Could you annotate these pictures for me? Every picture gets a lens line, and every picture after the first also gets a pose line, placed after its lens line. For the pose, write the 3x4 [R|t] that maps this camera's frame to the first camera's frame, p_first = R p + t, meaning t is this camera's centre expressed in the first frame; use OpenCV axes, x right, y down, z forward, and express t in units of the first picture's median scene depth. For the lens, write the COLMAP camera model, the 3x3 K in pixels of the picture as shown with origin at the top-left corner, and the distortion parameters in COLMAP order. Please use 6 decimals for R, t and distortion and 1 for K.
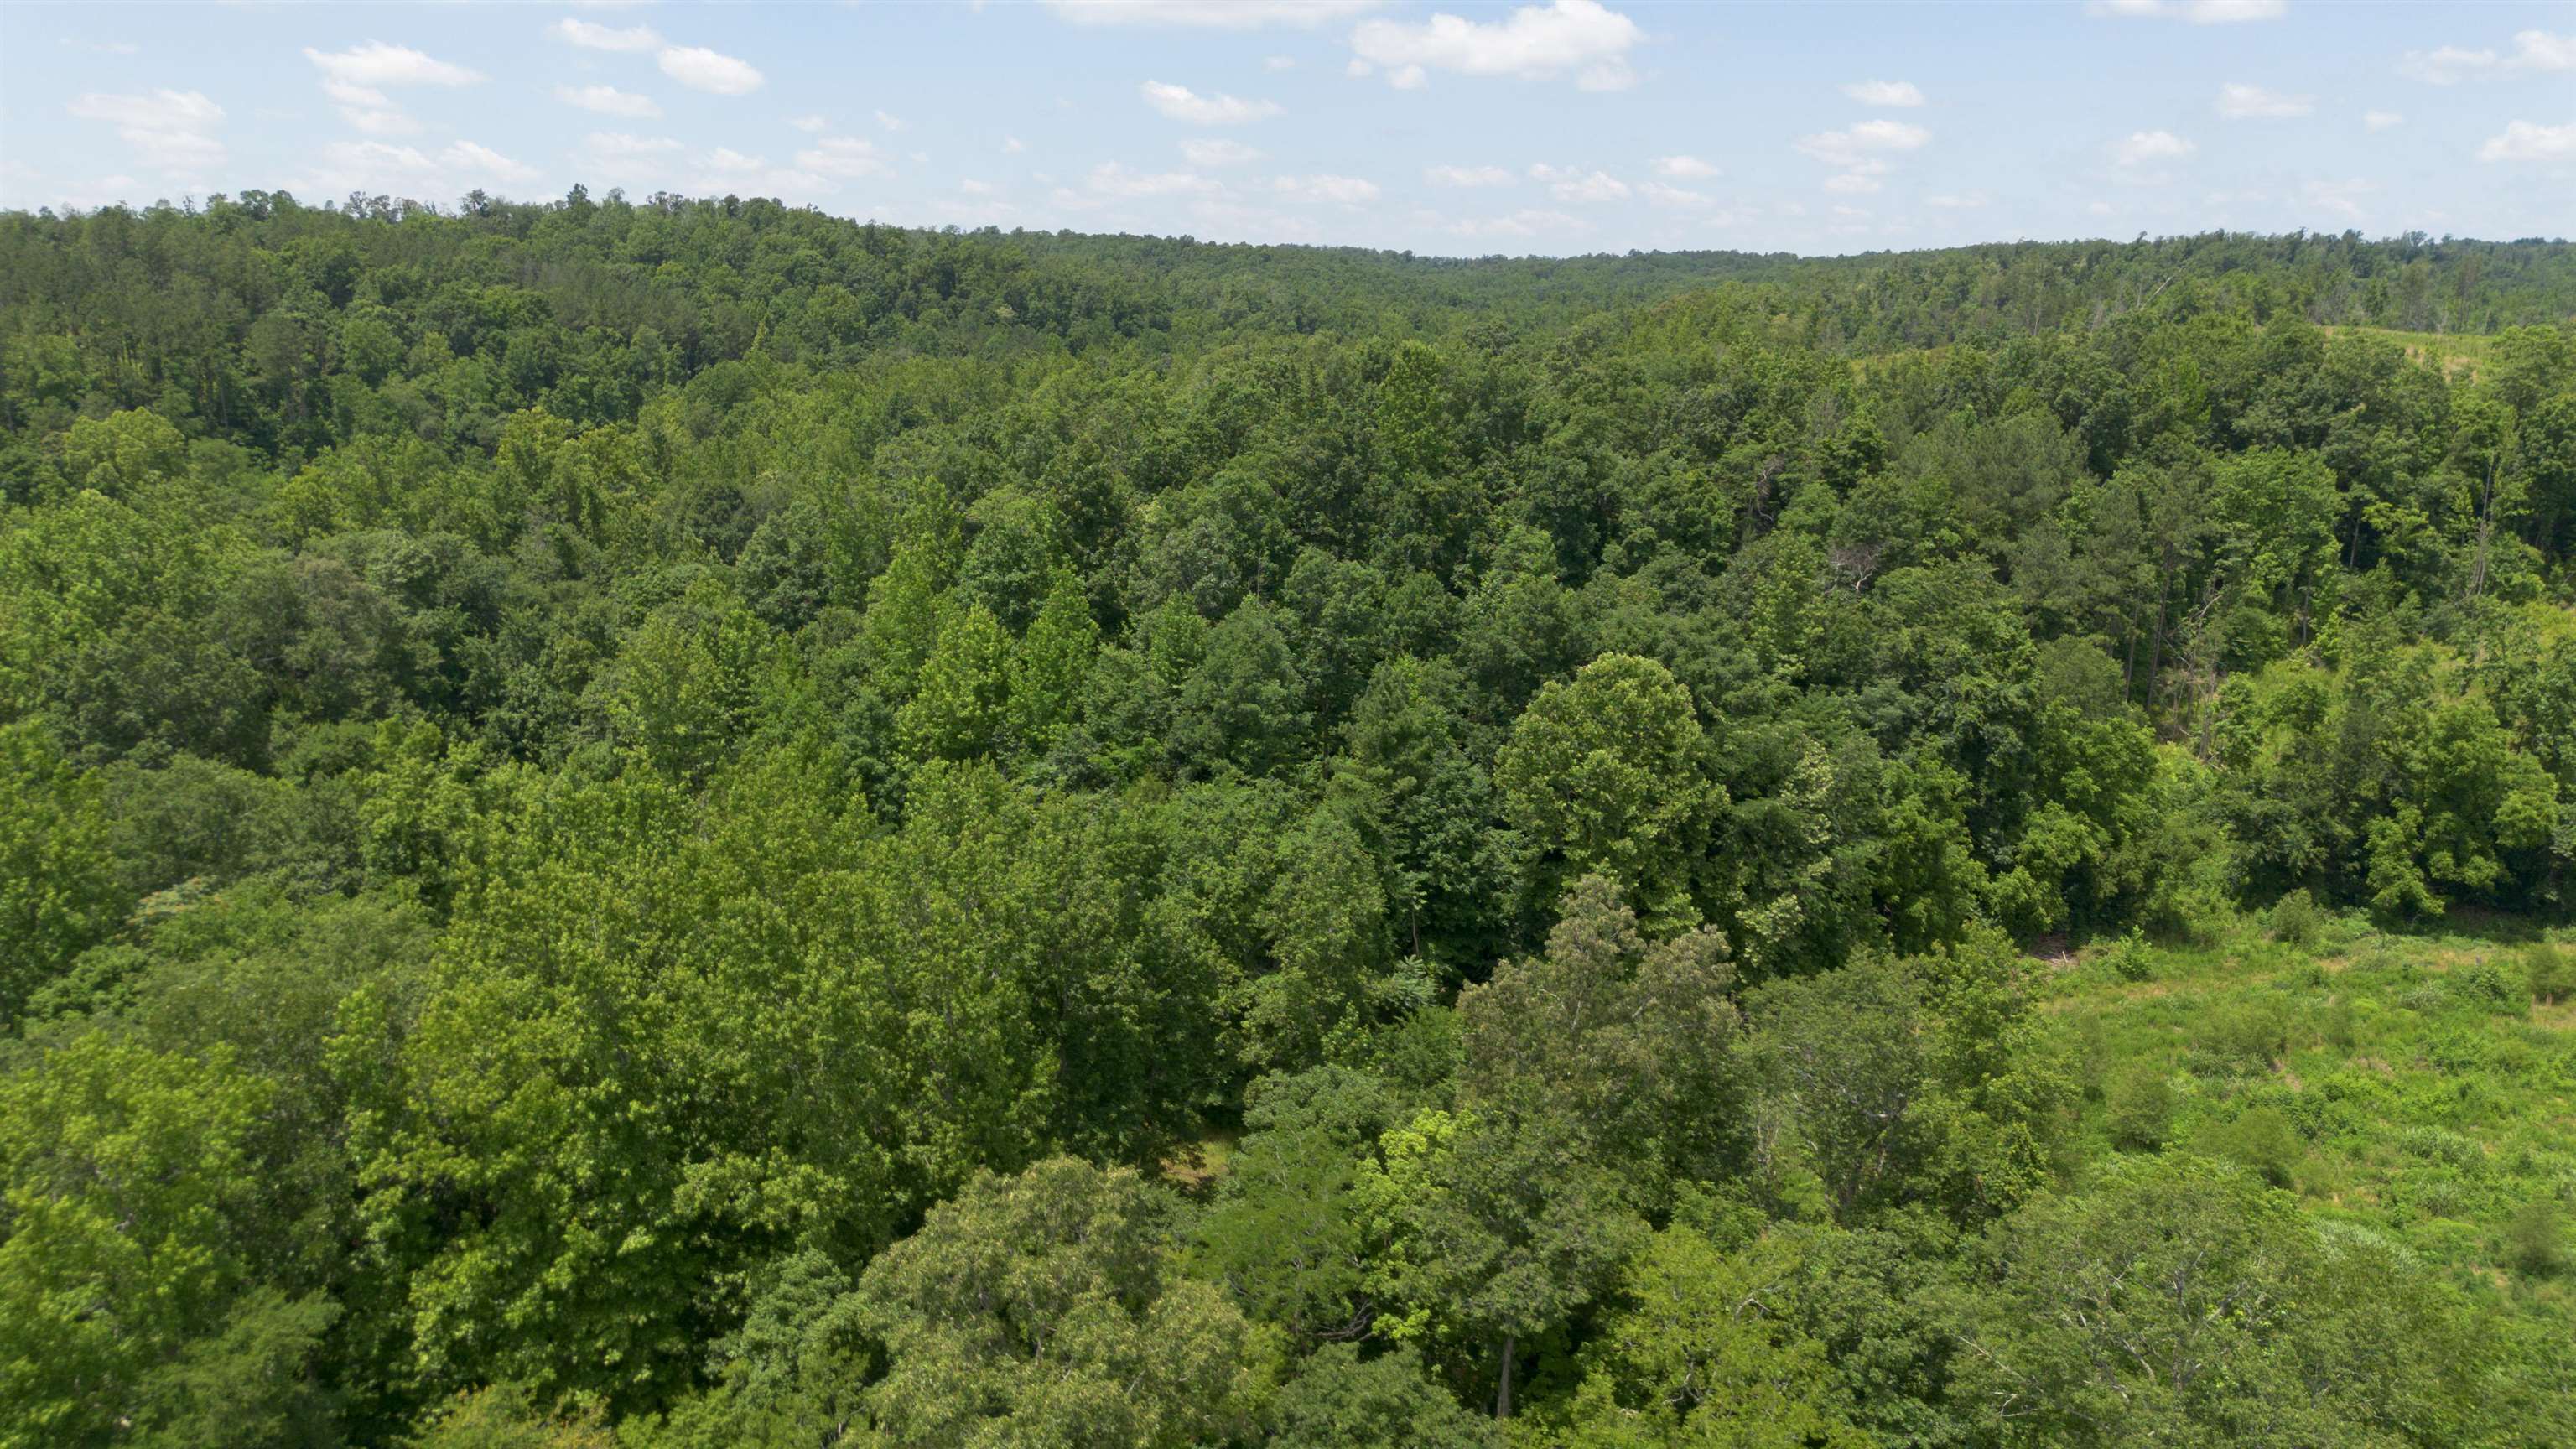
lens RADIAL K [[1814.6, 0, 1303.9], [0, 1814.6, 723.3], [0, 0, 1]] dist [0.065138, -0.071448]
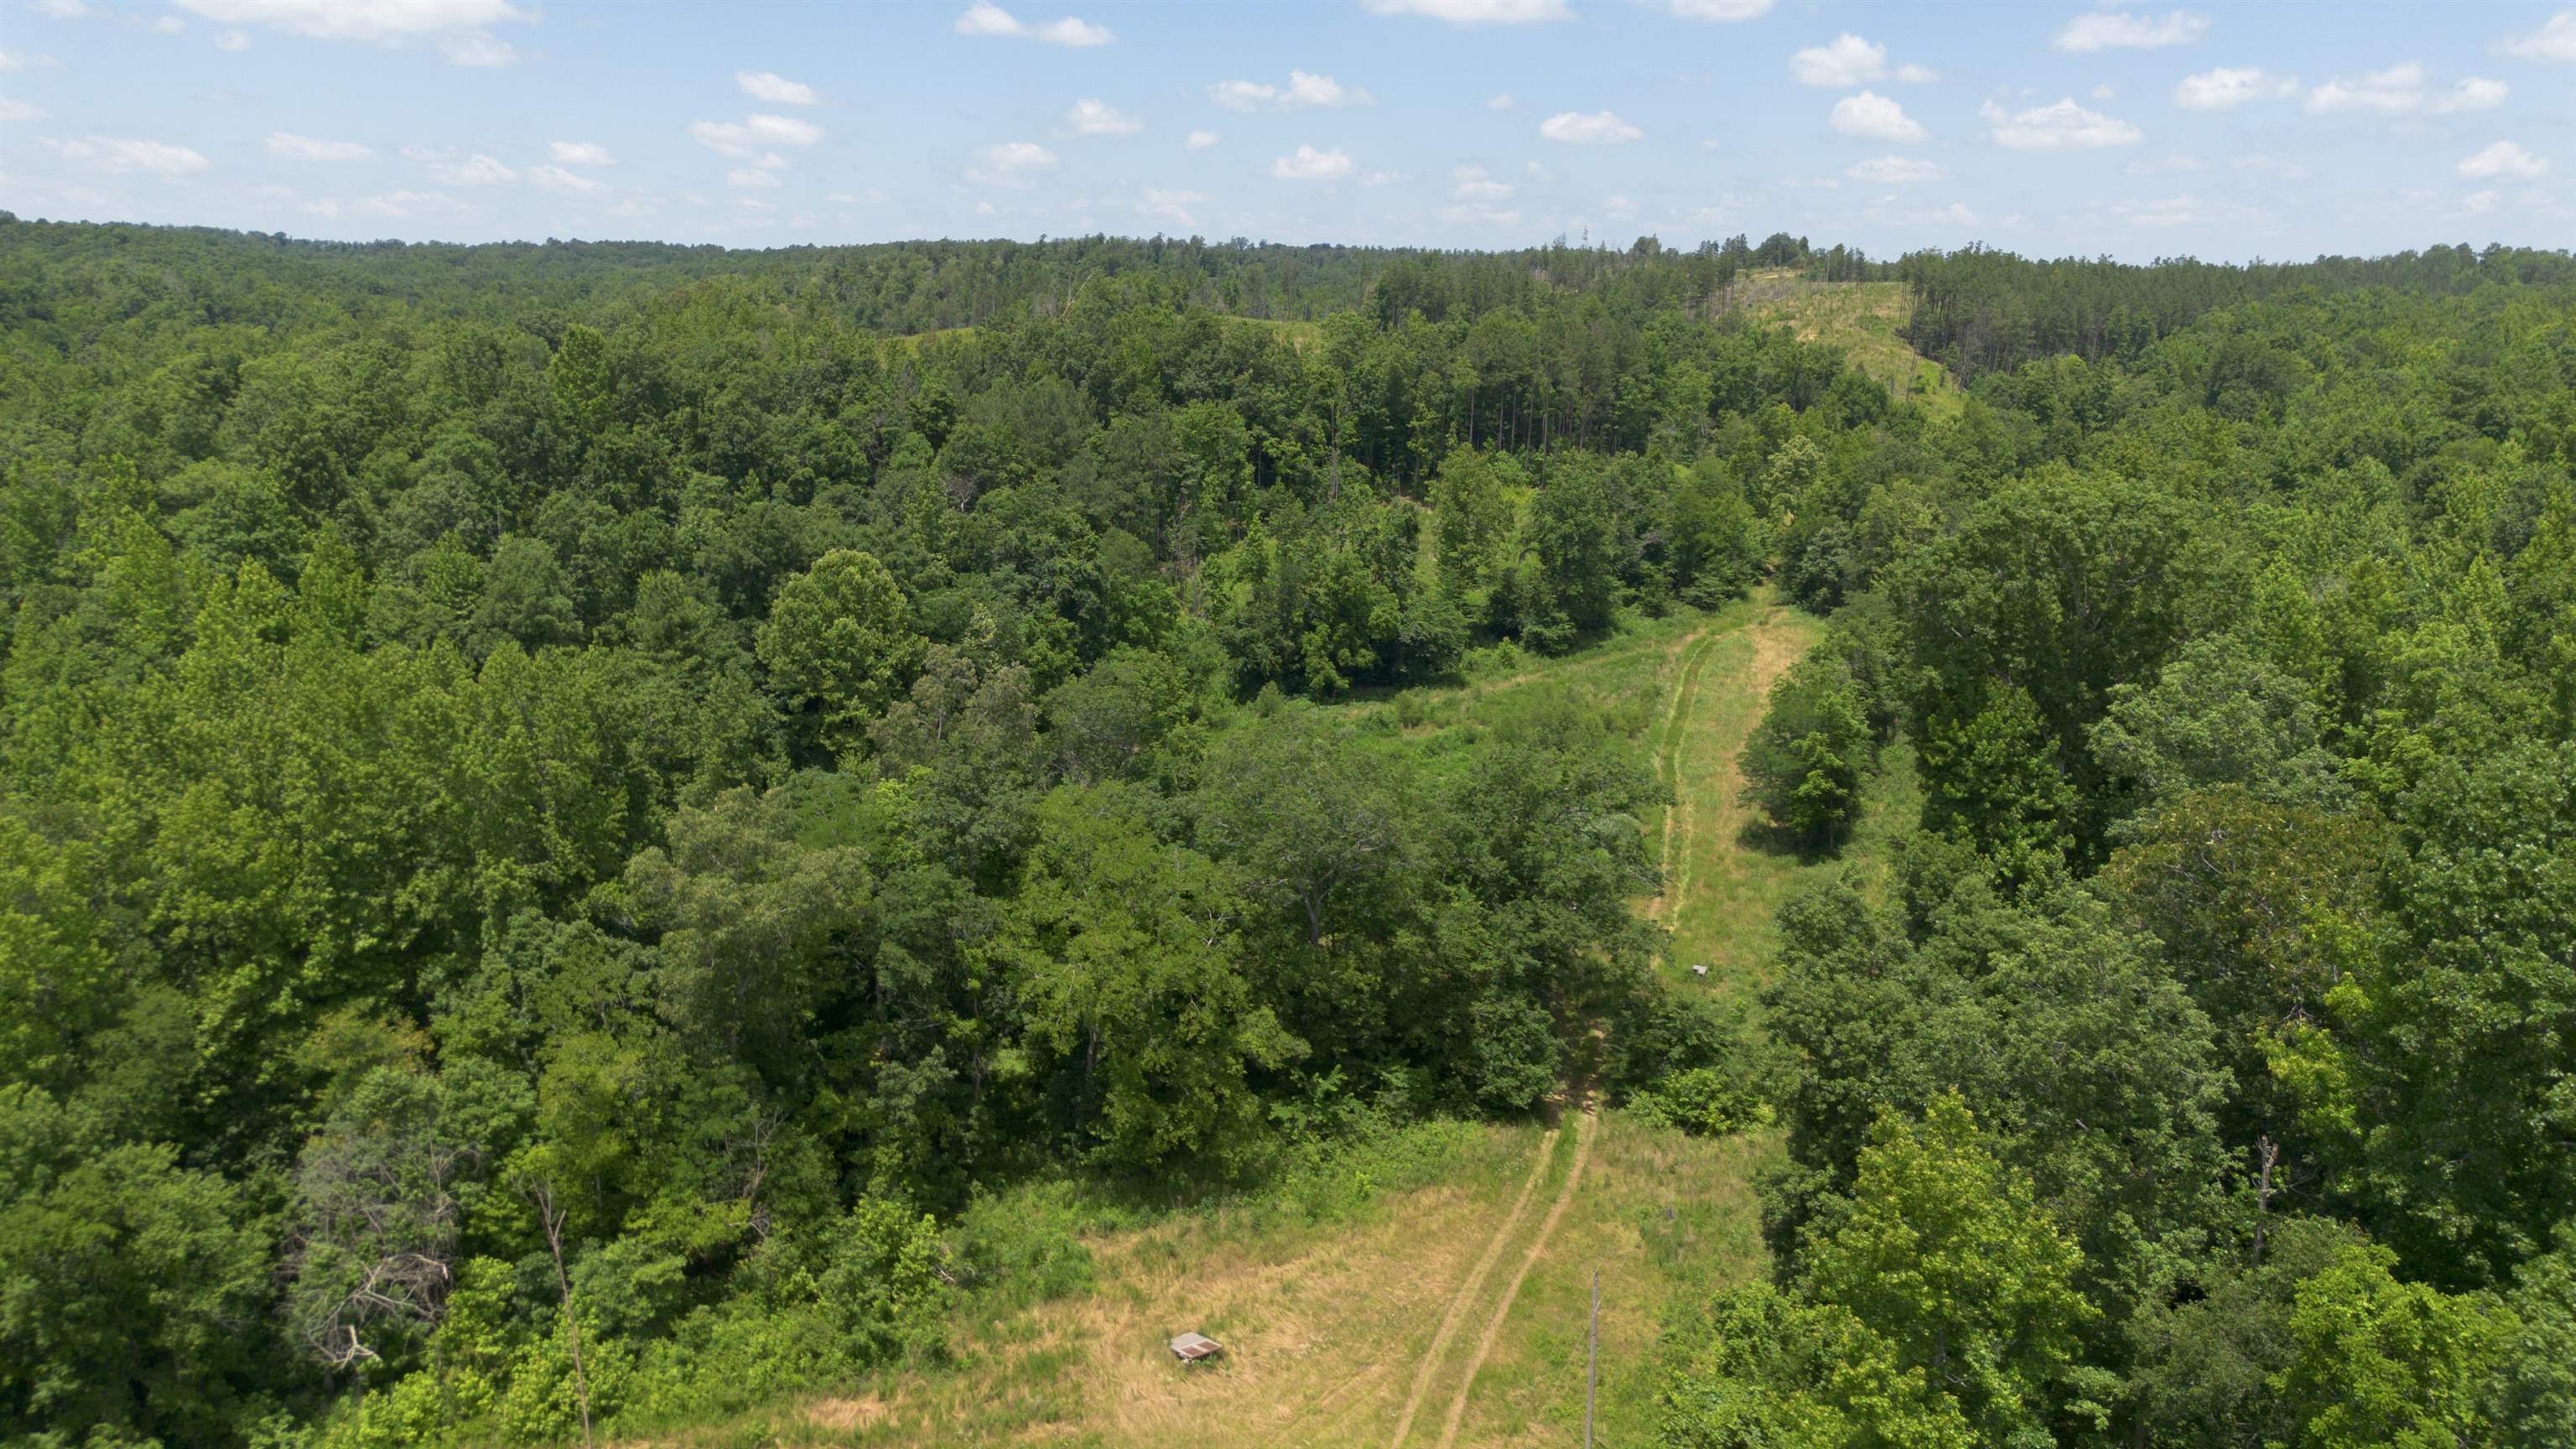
lens RADIAL K [[1744.2, 0, 1295.8], [0, 1744.2, 787.4], [0, 0, 1]] dist [0.065990, -0.057830]
pose [[0.847860, -0.146059, 0.509706, -0.175074], [0.122183, 0.989259, 0.080235, 0.055687], [-0.515950, -0.005751, 0.856599, -0.233013]]
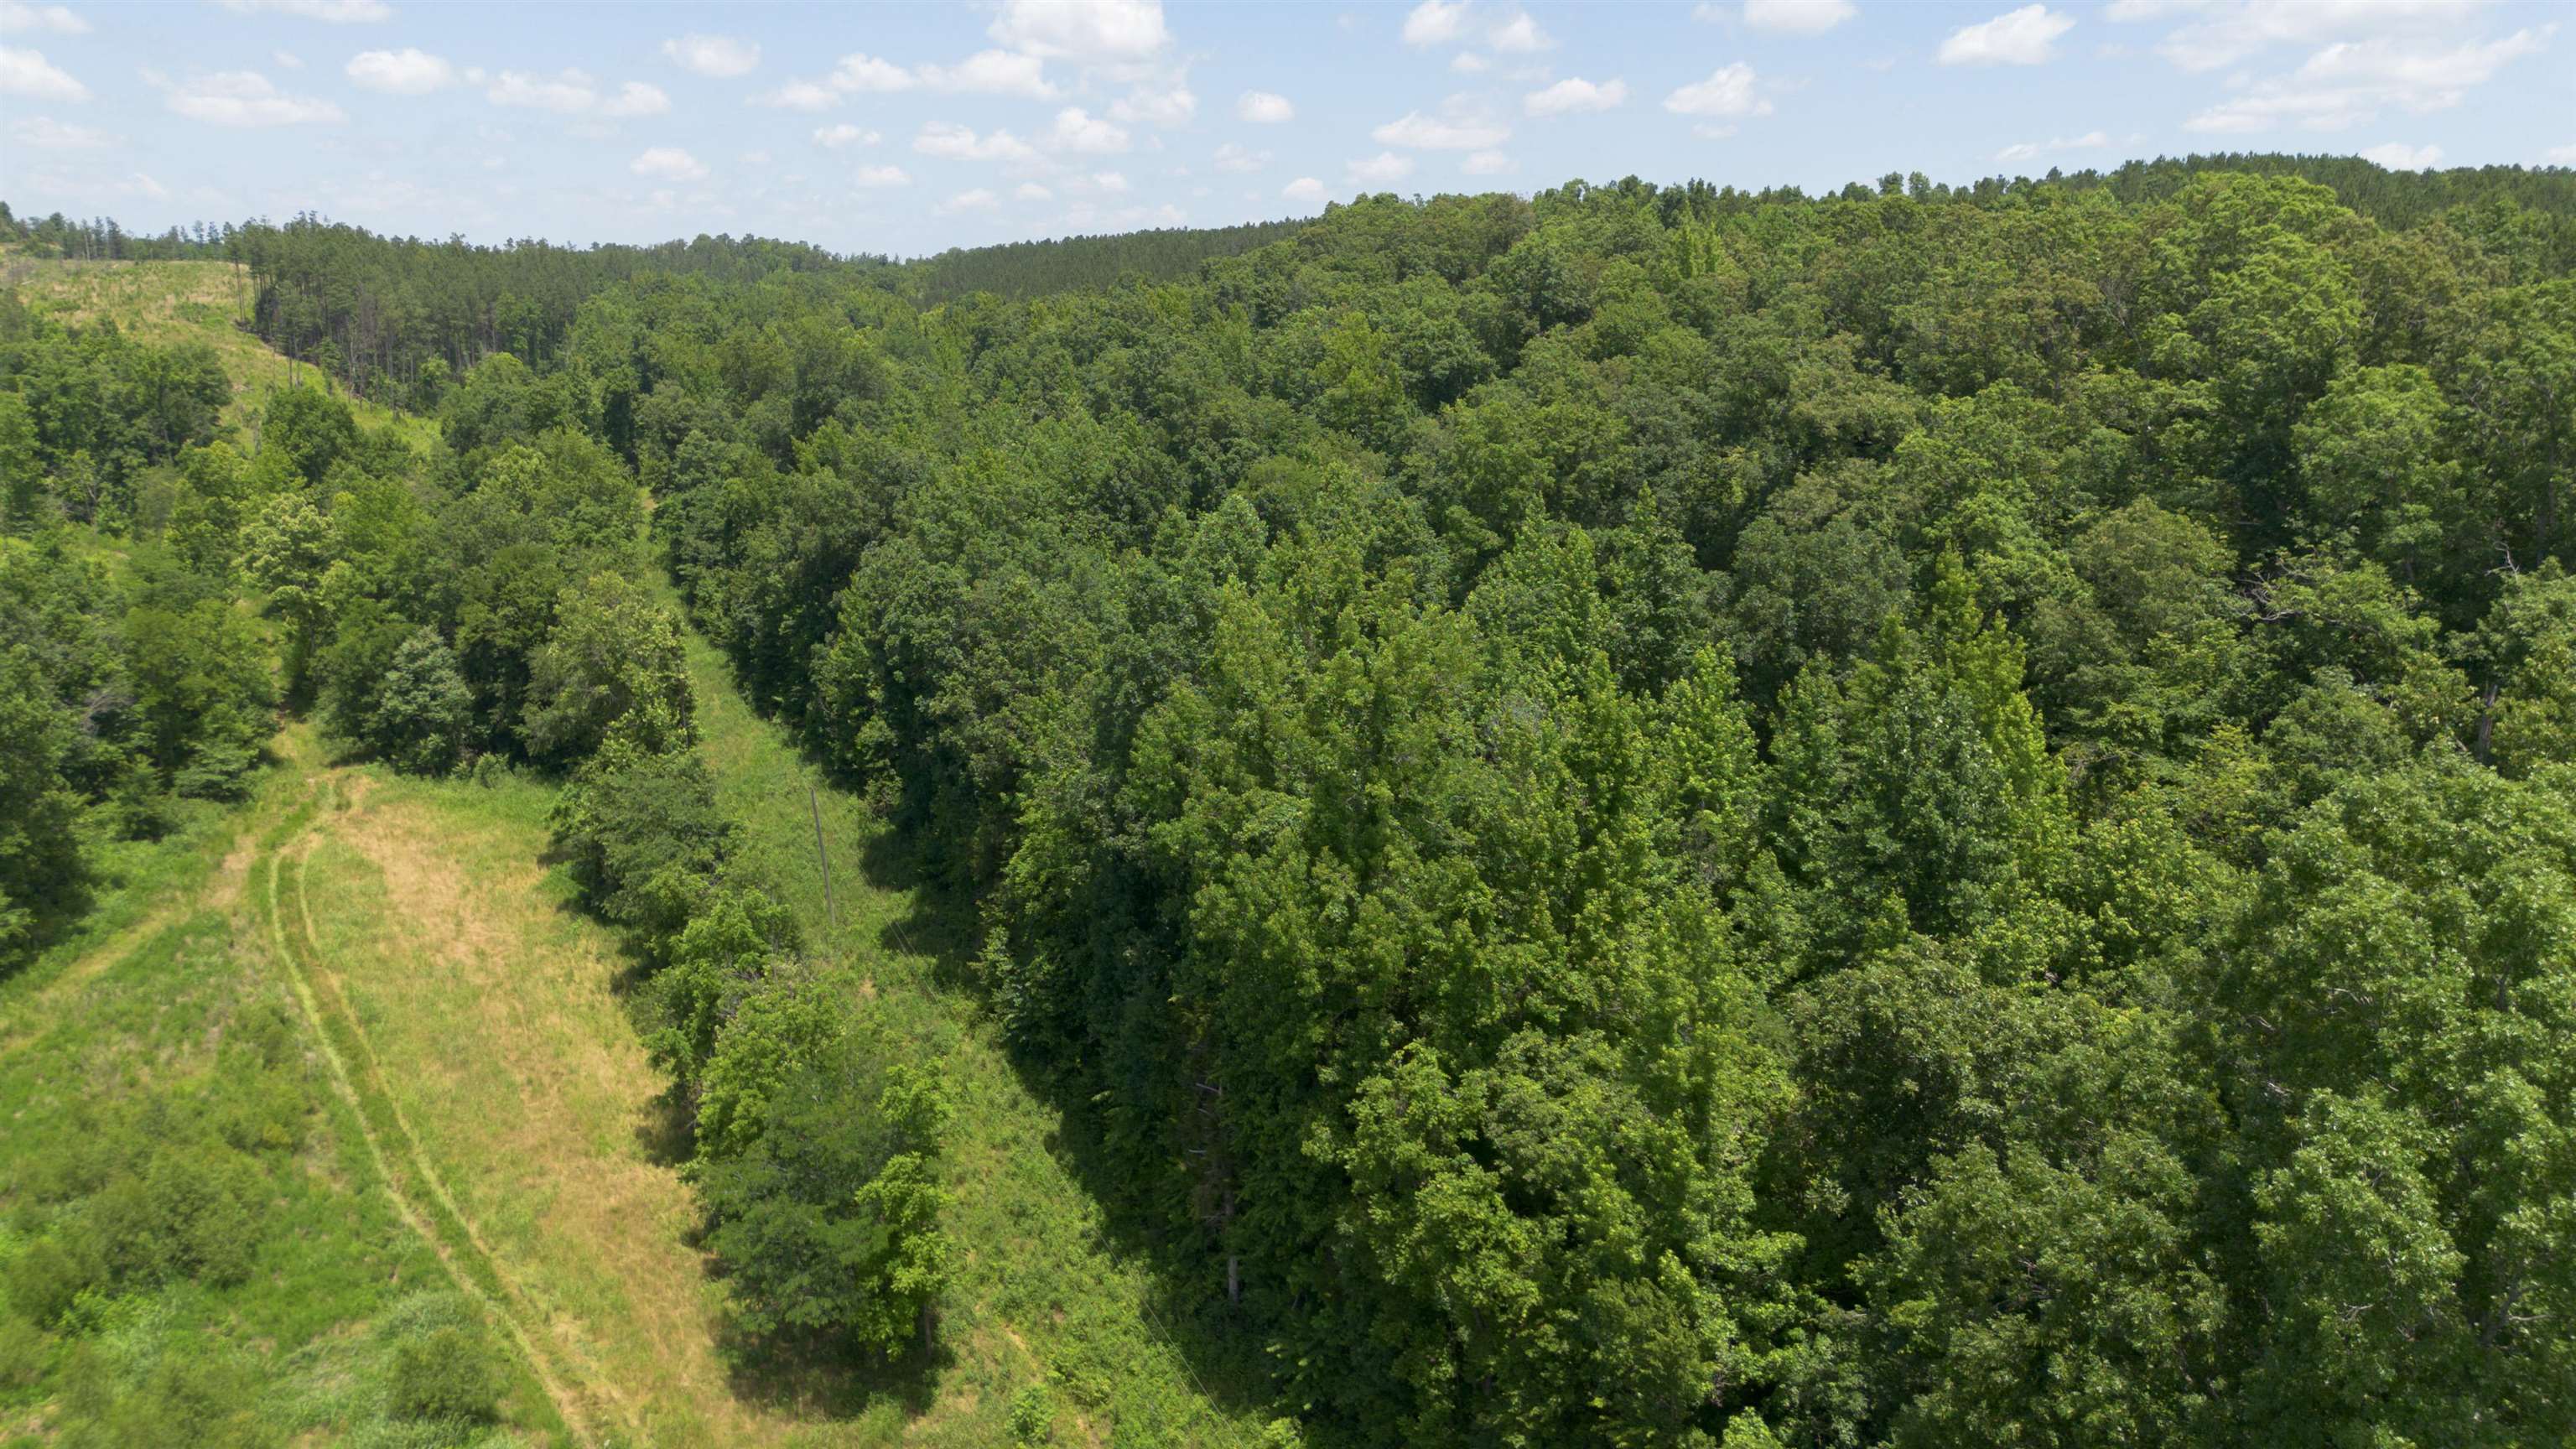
lens RADIAL K [[1814.6, 0, 1303.9], [0, 1814.6, 723.3], [0, 0, 1]] dist [0.065138, -0.071448]
pose [[0.128877, -0.235259, 0.963350, 0.126444], [0.219641, 0.954096, 0.203615, -0.054971], [-0.967031, 0.185350, 0.174634, 0.233540]]
